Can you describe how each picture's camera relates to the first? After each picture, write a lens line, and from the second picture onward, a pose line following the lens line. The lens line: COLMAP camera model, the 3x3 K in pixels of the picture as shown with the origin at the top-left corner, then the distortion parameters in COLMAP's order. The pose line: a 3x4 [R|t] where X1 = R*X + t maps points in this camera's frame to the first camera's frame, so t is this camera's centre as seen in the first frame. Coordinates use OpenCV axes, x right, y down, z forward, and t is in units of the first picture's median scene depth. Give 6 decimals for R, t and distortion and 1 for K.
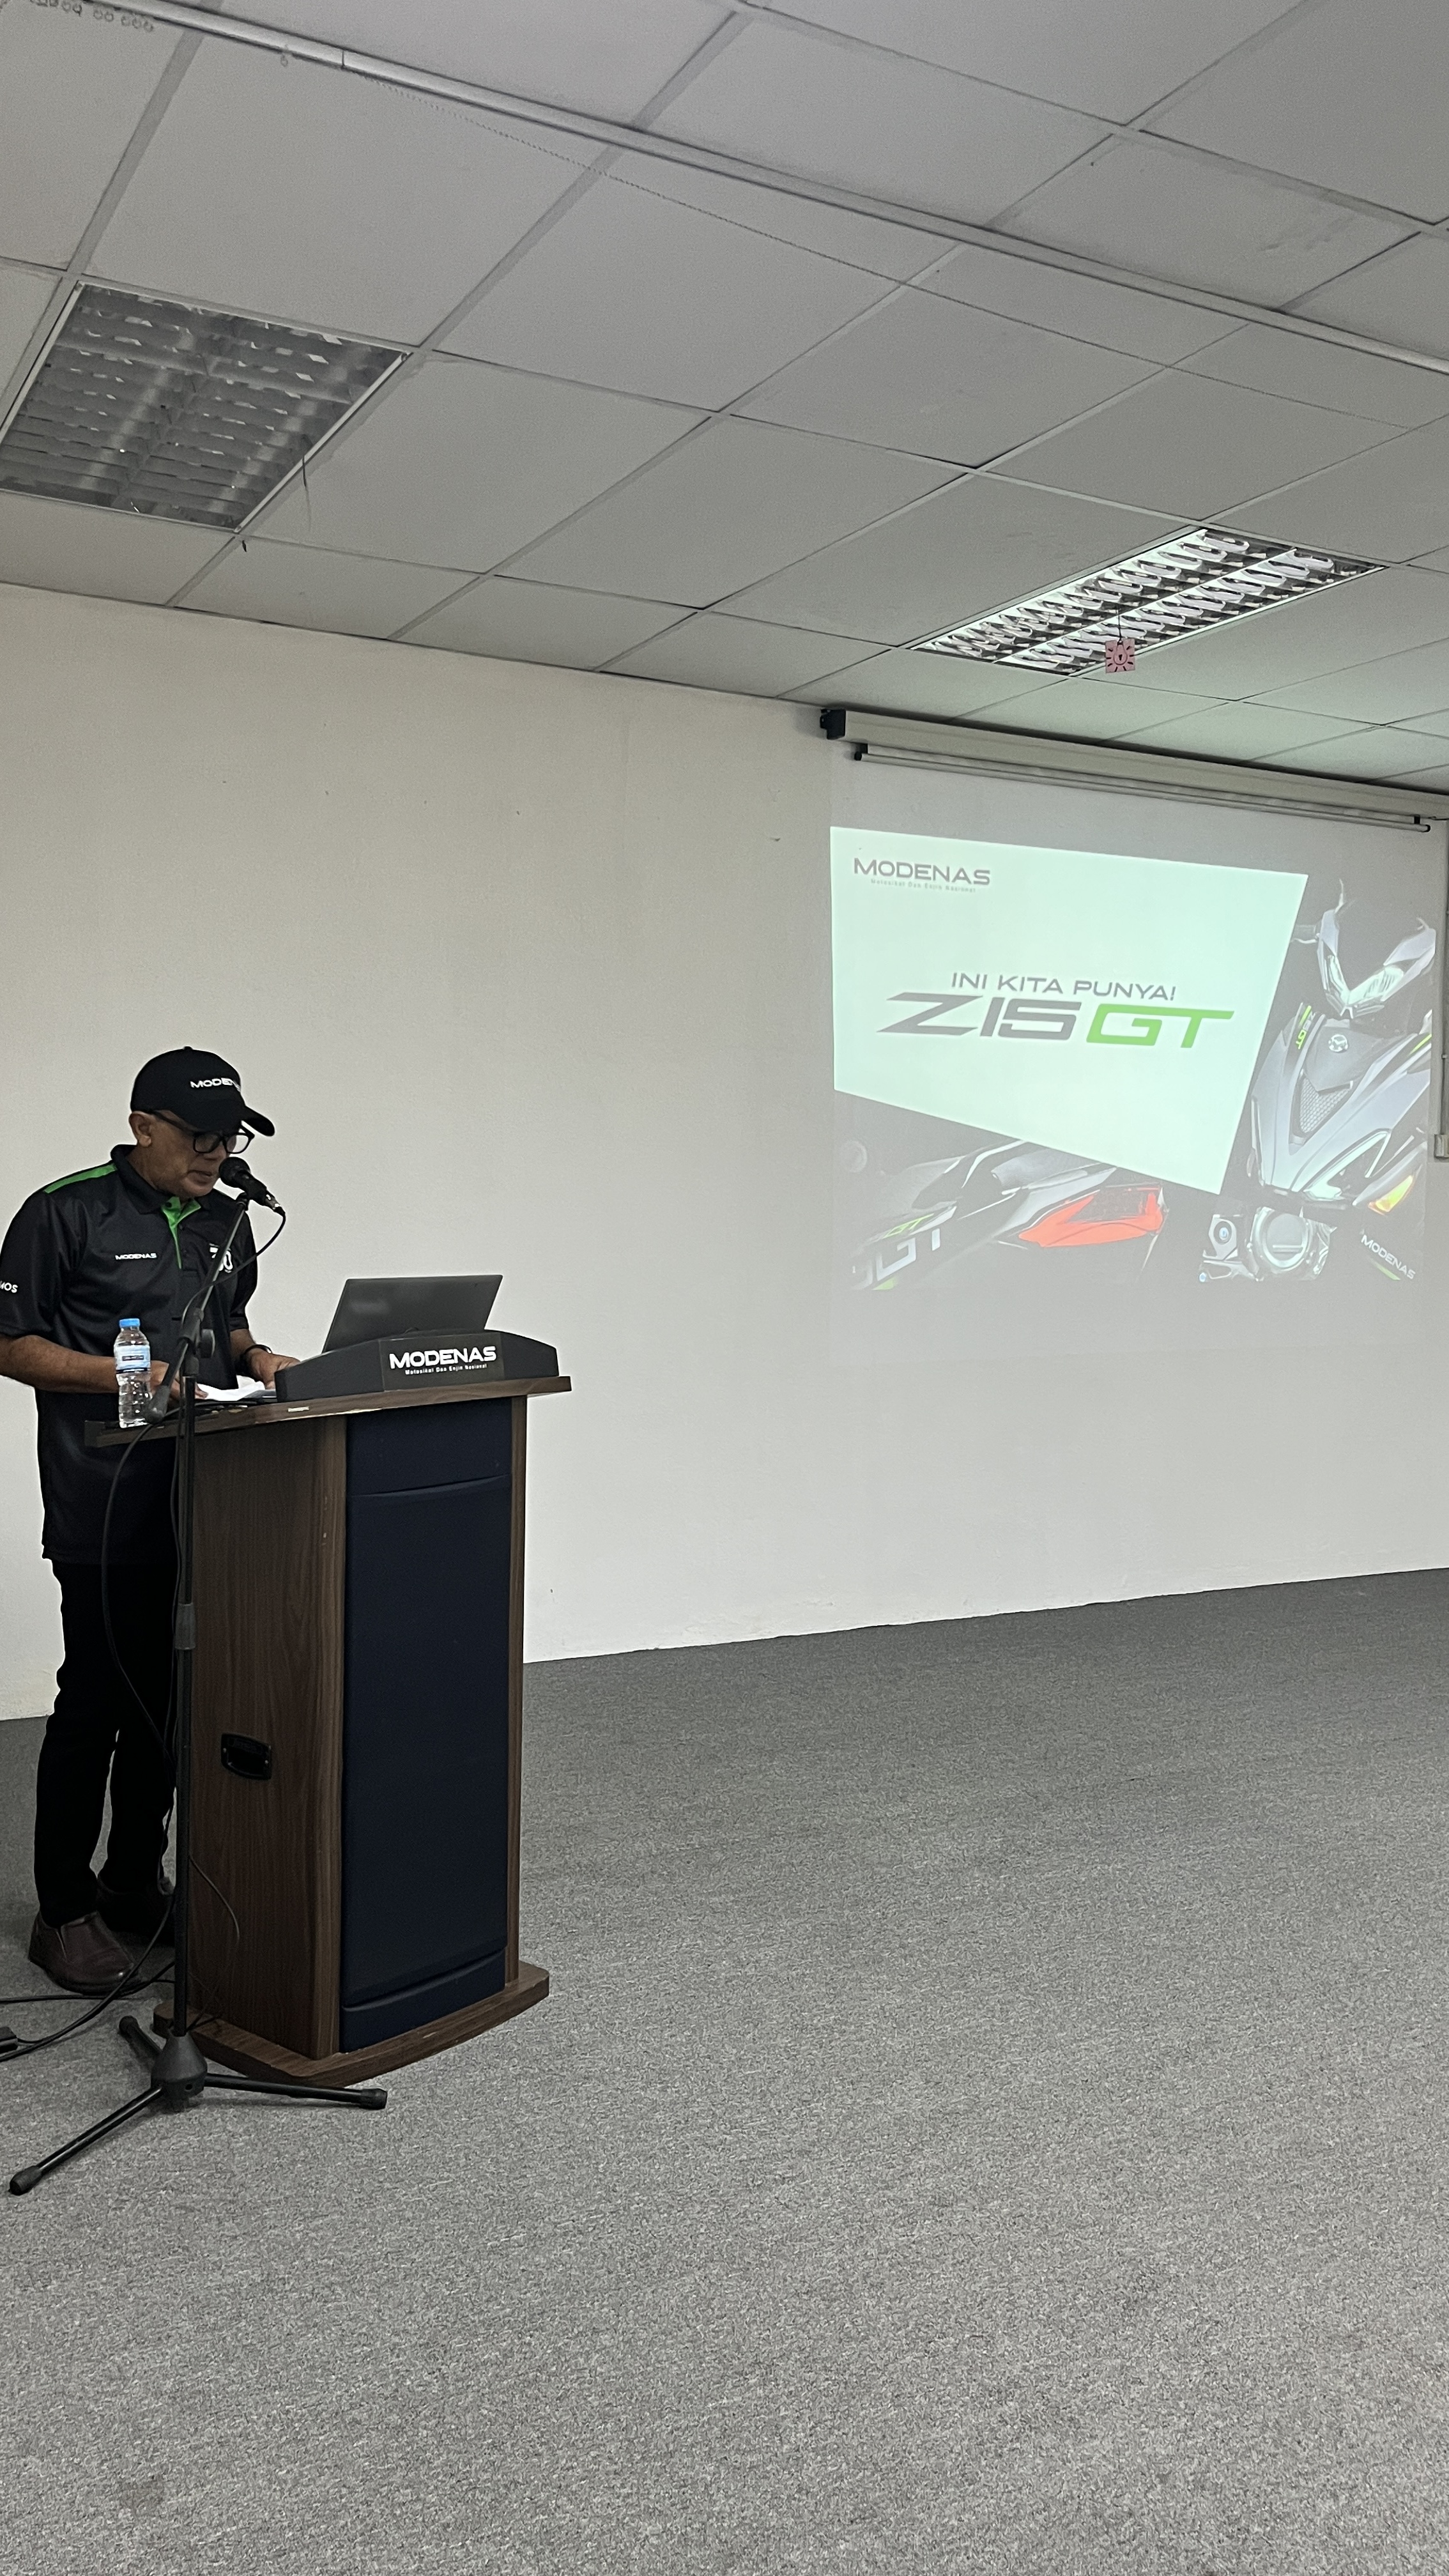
lens RADIAL K [[2029.4, 0, 721.2], [0, 2029.4, 1315.6], [0, 0, 1]] dist [0.016973, -0.005834]
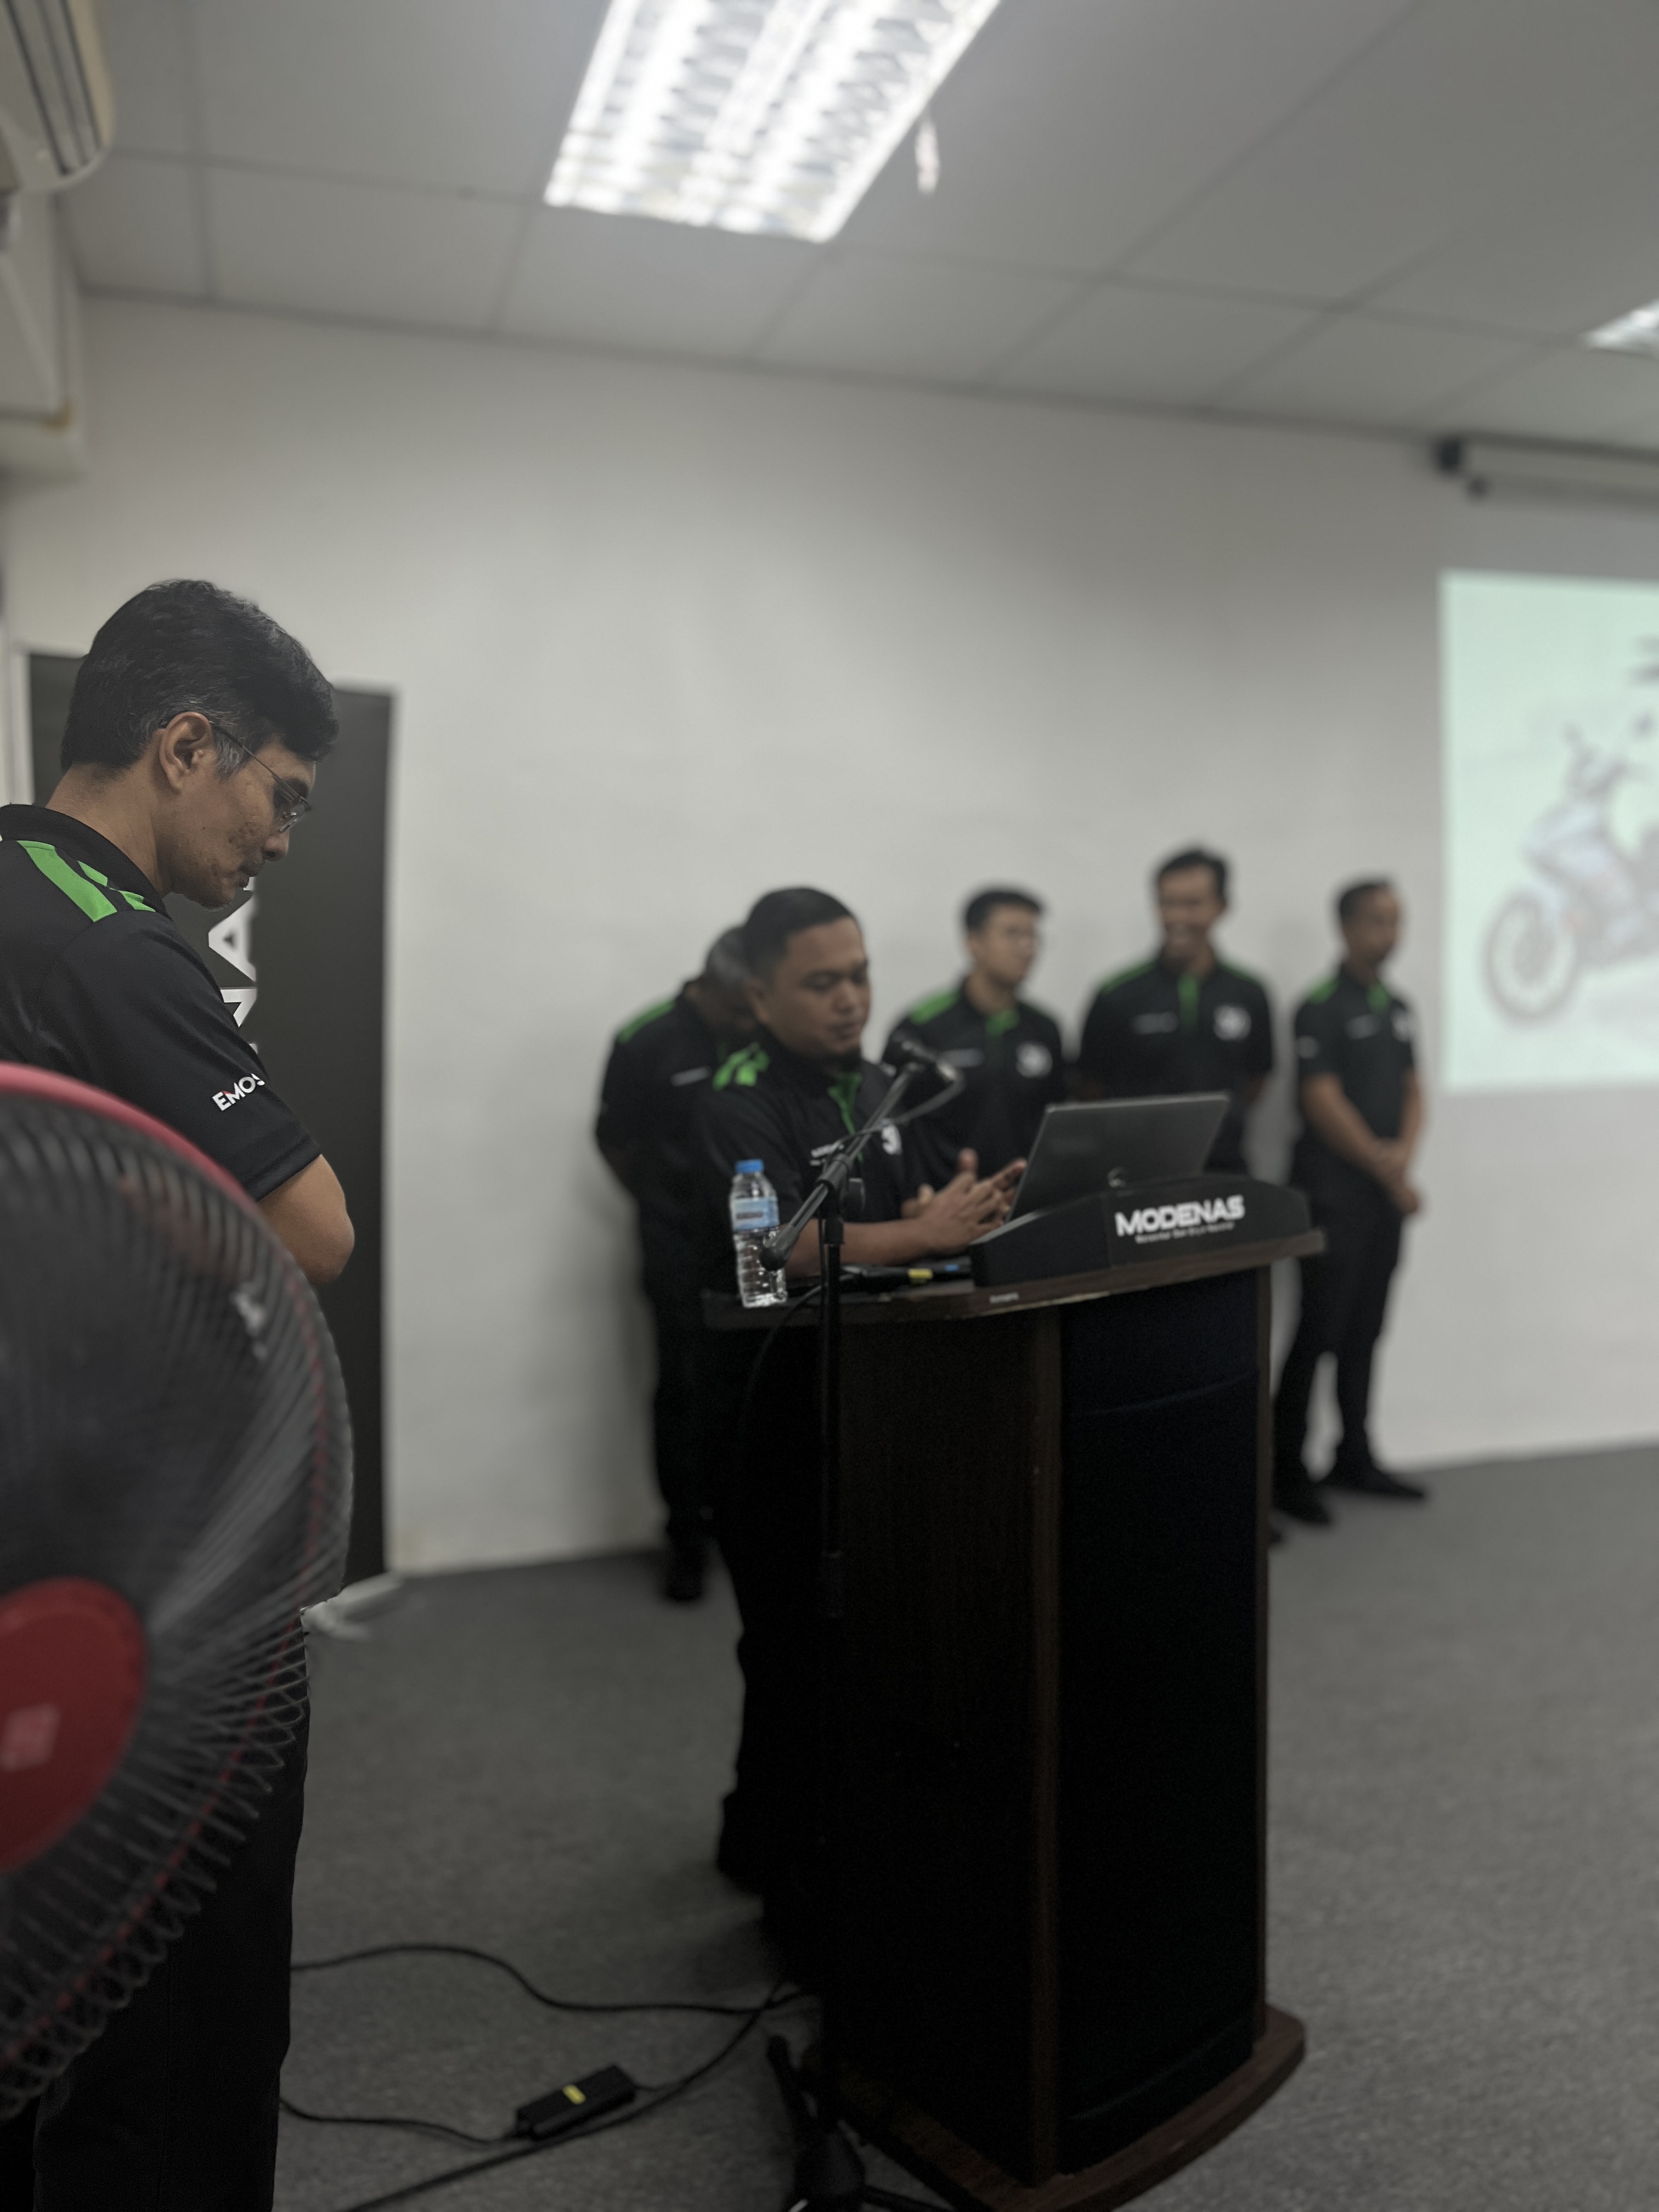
lens RADIAL K [[1754.6, 0, 824.4], [0, 1754.6, 1097.7], [0, 0, 1]] dist [0.004098, 0.001867]
pose [[0.981459, -0.021481, -0.190462, -0.138706], [0.020493, 0.999764, -0.007158, -0.019071], [0.190571, 0.003122, 0.981668, 0.356056]]
